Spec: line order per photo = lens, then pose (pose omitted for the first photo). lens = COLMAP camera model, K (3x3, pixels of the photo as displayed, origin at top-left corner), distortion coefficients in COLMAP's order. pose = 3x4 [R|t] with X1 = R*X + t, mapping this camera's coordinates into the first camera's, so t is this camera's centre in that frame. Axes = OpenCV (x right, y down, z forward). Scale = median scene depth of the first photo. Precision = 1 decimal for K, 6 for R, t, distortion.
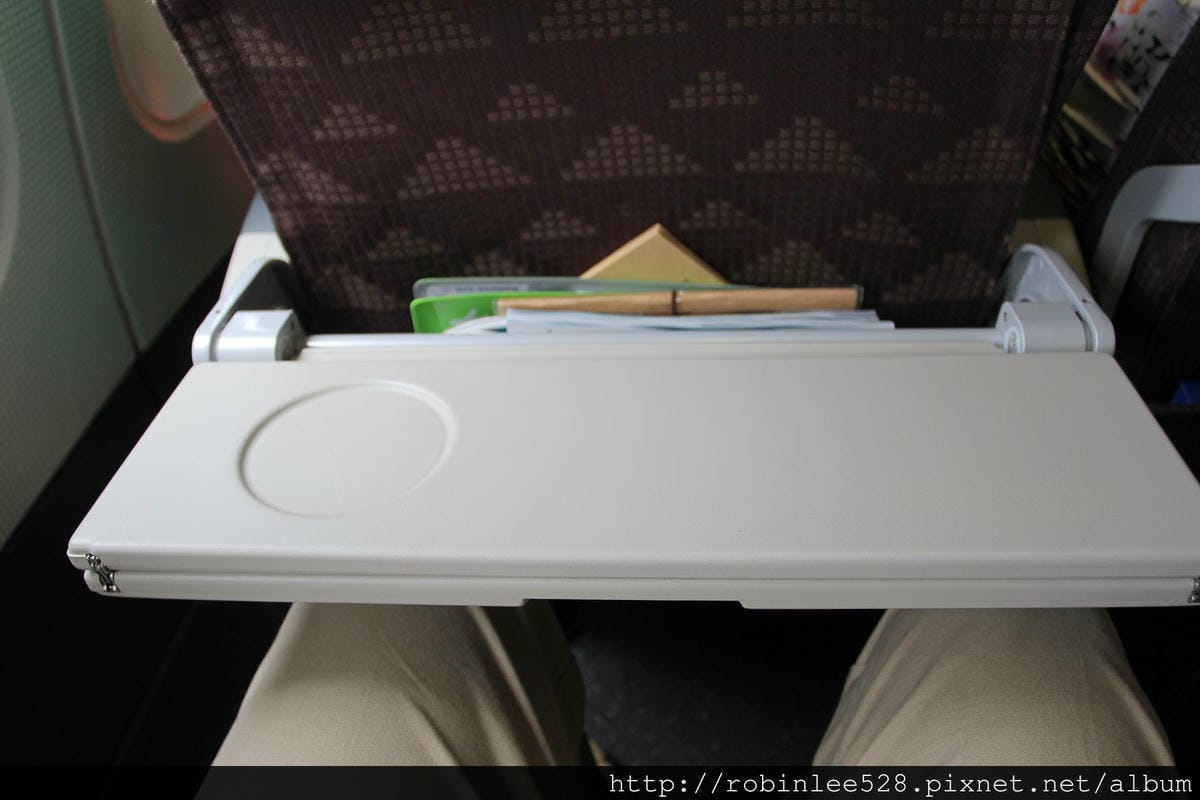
lens RADIAL K [[934.7, 0, 599.8], [0, 934.7, 402.8], [0, 0, 1]] dist [-0.058010, 0.023472]
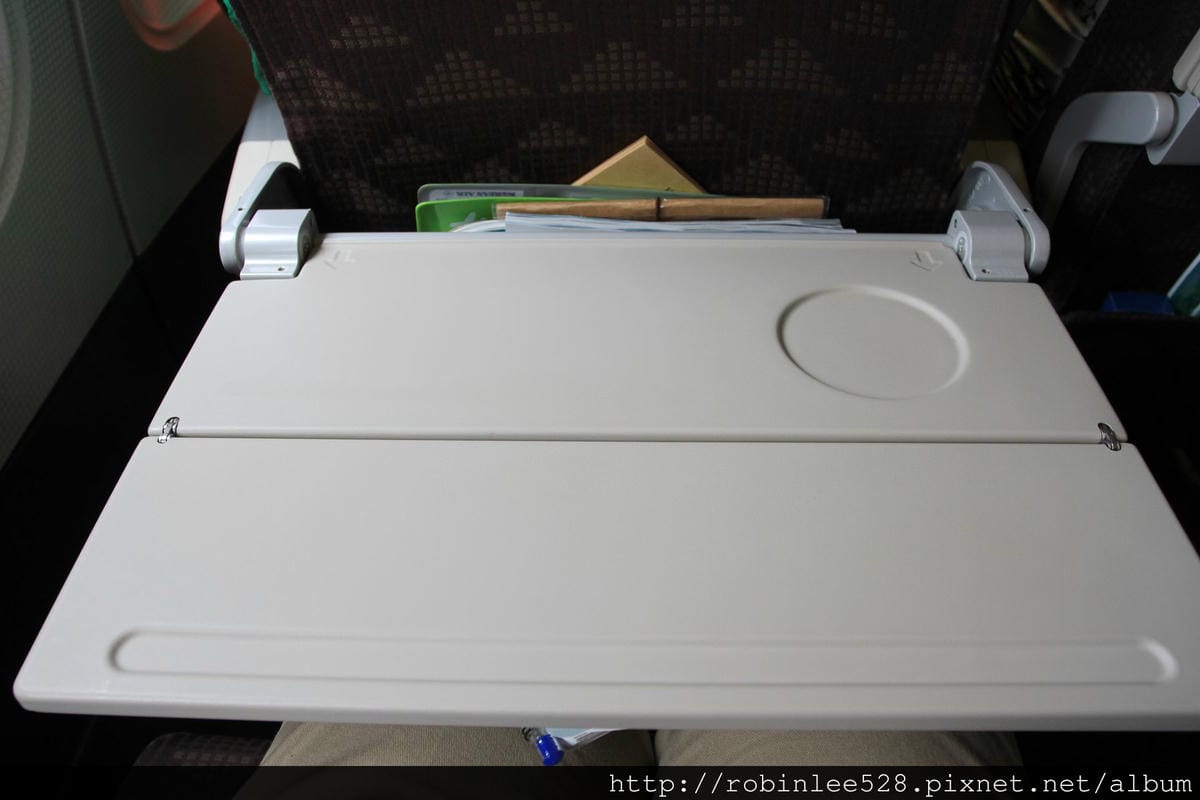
lens RADIAL K [[934.7, 0, 599.3], [0, 934.7, 400.8], [0, 0, 1]] dist [-0.058010, 0.023472]
pose [[0.998668, 0.004565, 0.051402, -0.046961], [-0.008534, 0.996975, 0.077249, 0.034556], [-0.050893, -0.077585, 0.995686, -0.105612]]
